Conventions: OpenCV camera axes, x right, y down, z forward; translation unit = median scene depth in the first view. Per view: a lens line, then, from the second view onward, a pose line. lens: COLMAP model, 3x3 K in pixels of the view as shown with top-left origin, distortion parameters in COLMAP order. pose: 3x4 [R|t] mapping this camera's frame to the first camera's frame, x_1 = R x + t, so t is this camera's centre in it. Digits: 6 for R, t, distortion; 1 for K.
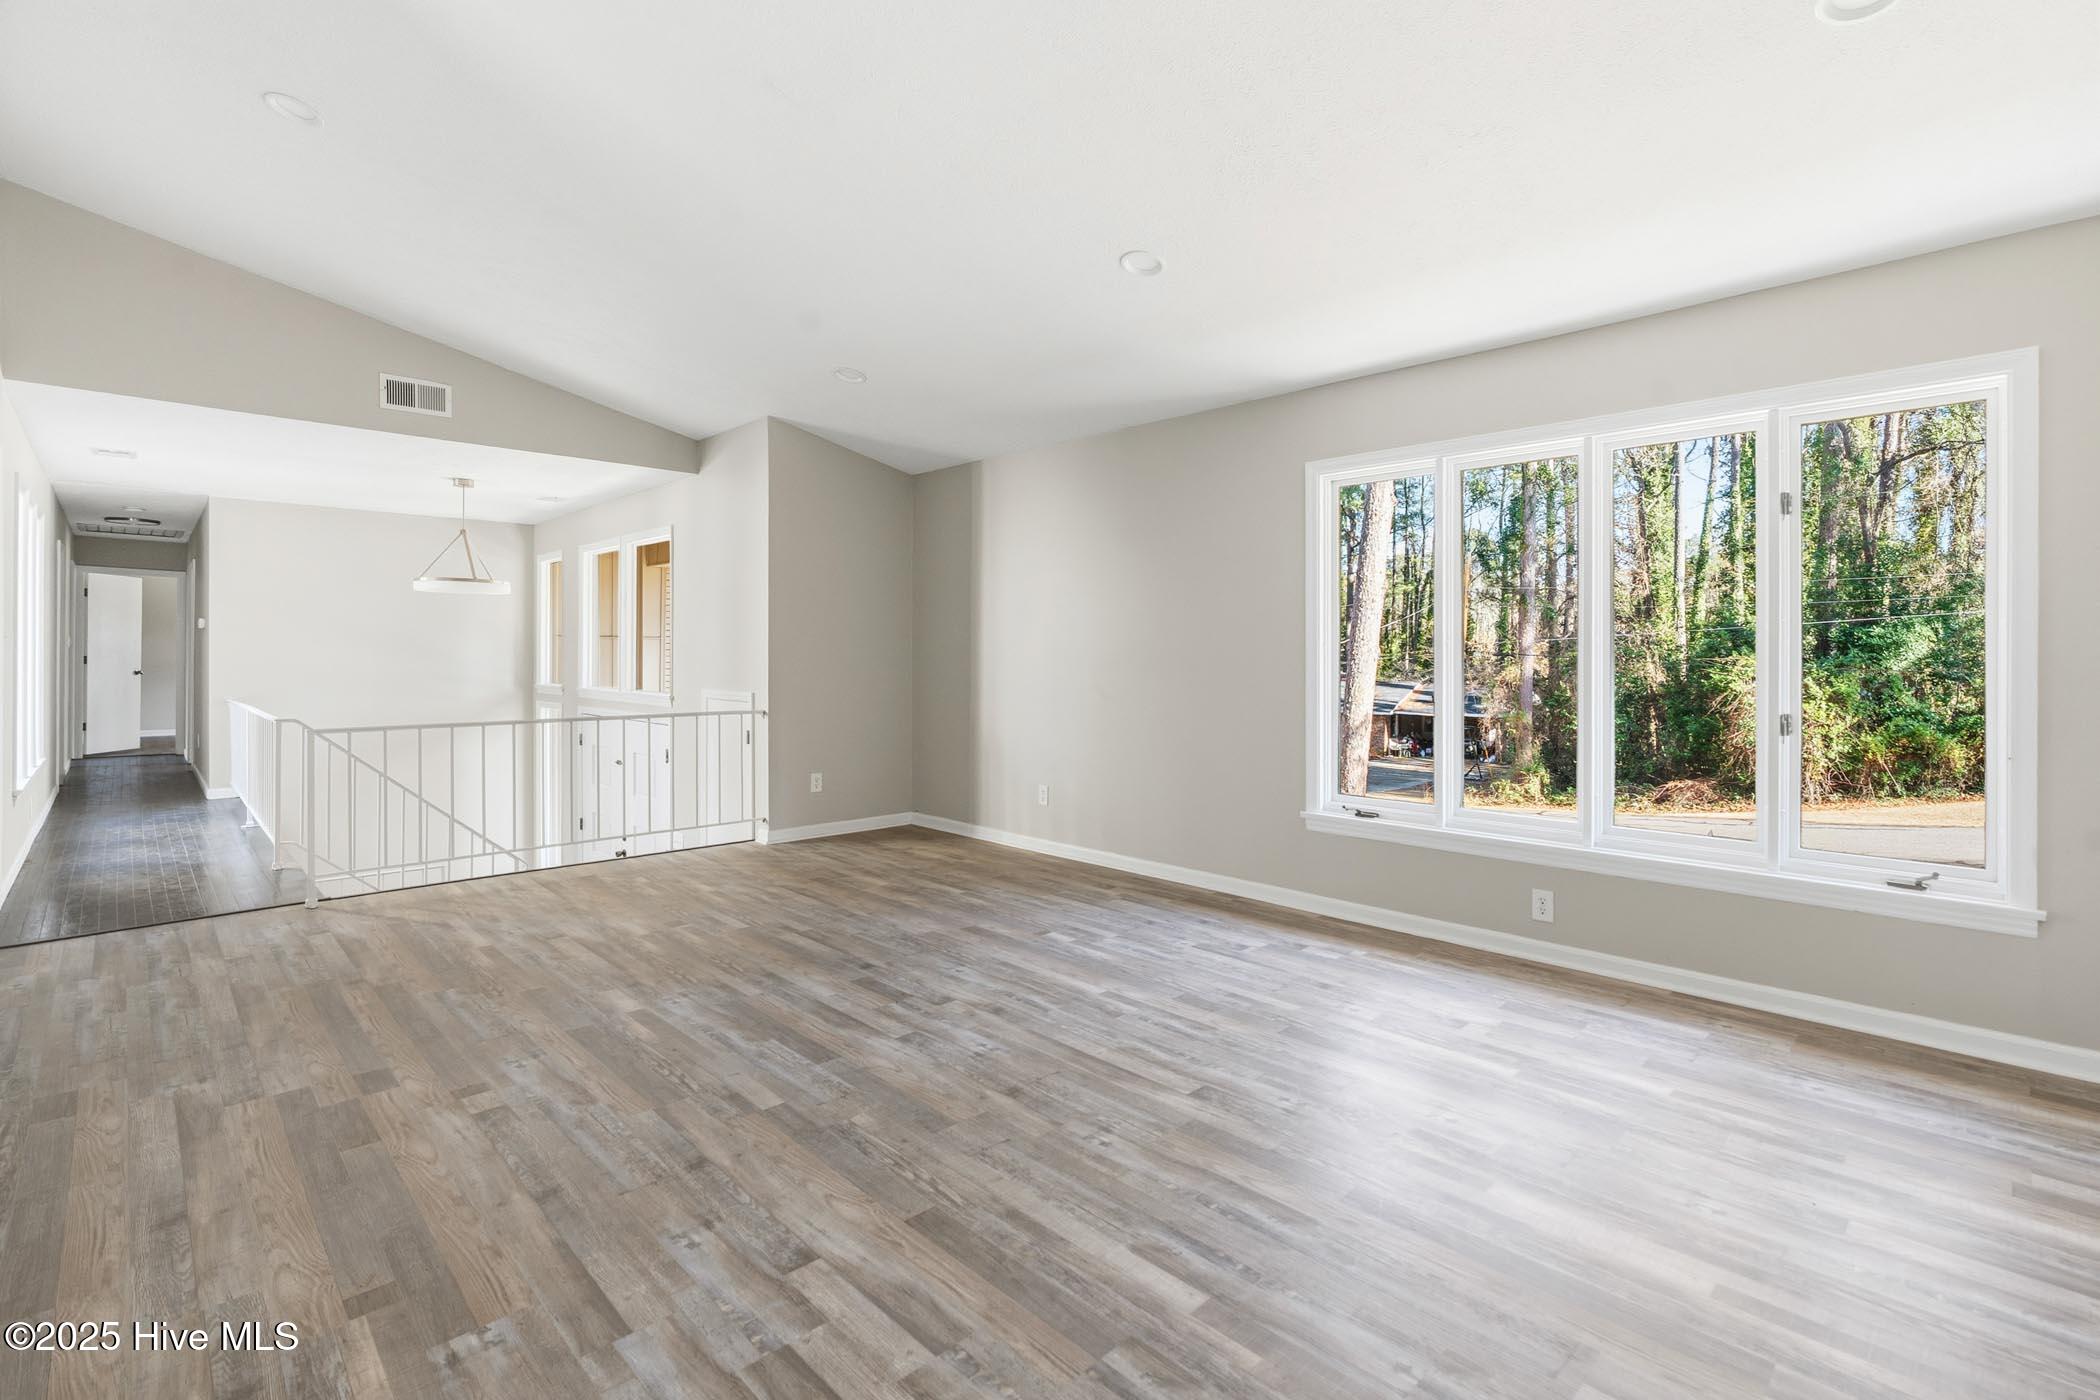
lens RADIAL K [[957.2, 0, 1072.0], [0, 957.2, 670.7], [0, 0, 1]] dist [-0.003405, 0.000957]
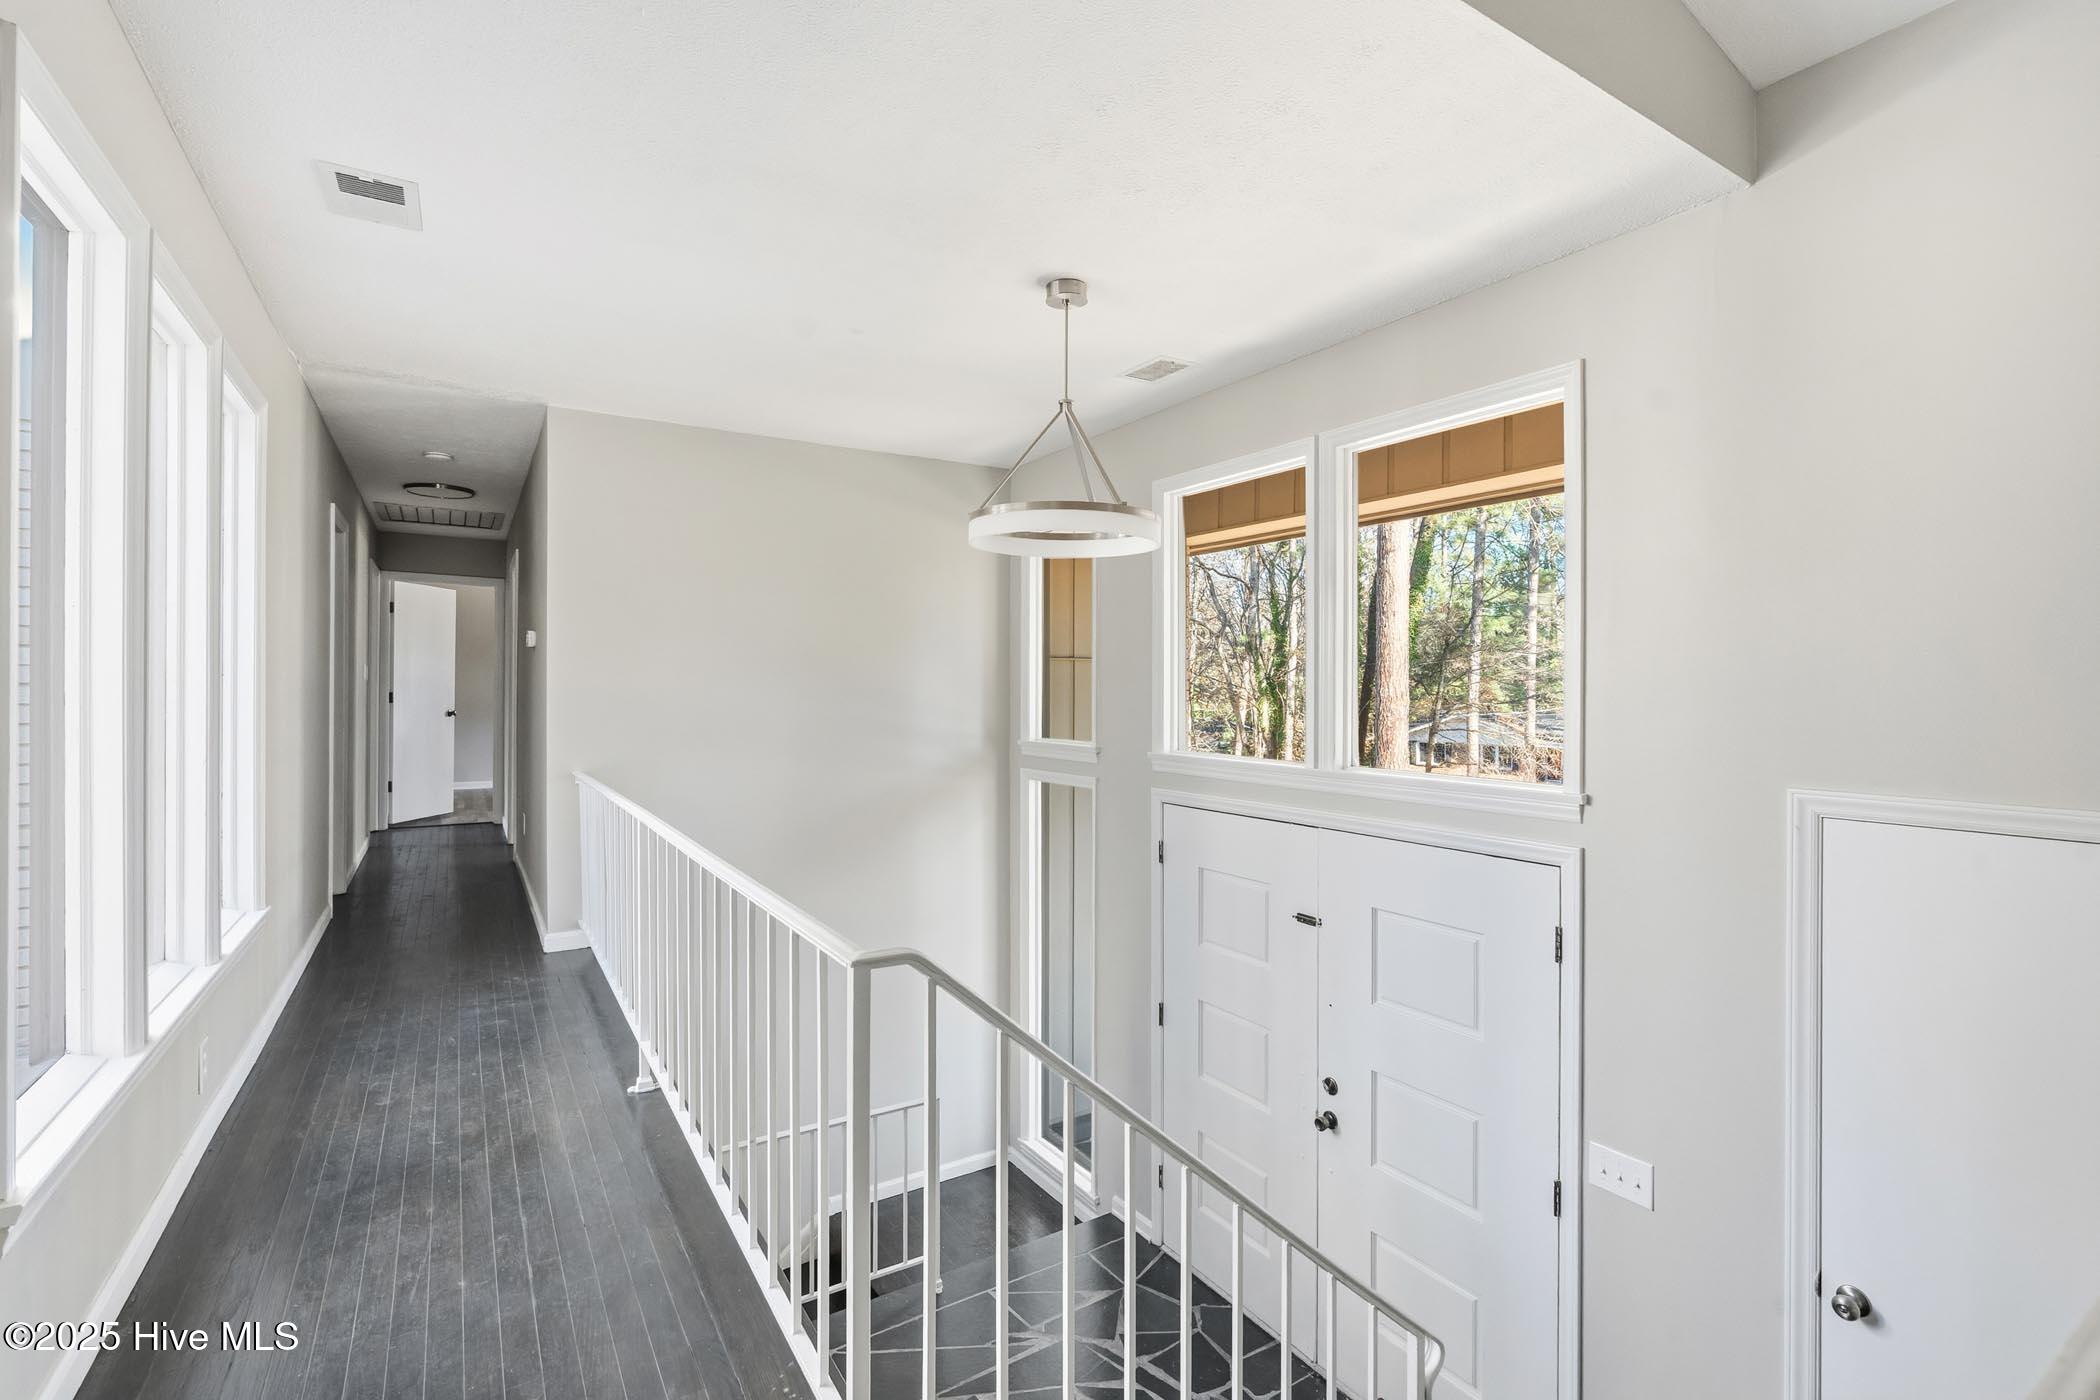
lens RADIAL K [[938.1, 0, 1073.5], [0, 938.1, 684.3], [0, 0, 1]] dist [-0.012177, 0.000389]
pose [[0.980794, -0.008141, -0.194874, -0.460443], [0.005827, 0.999906, -0.012448, -0.011457], [0.194957, 0.011073, 0.980749, 0.488170]]
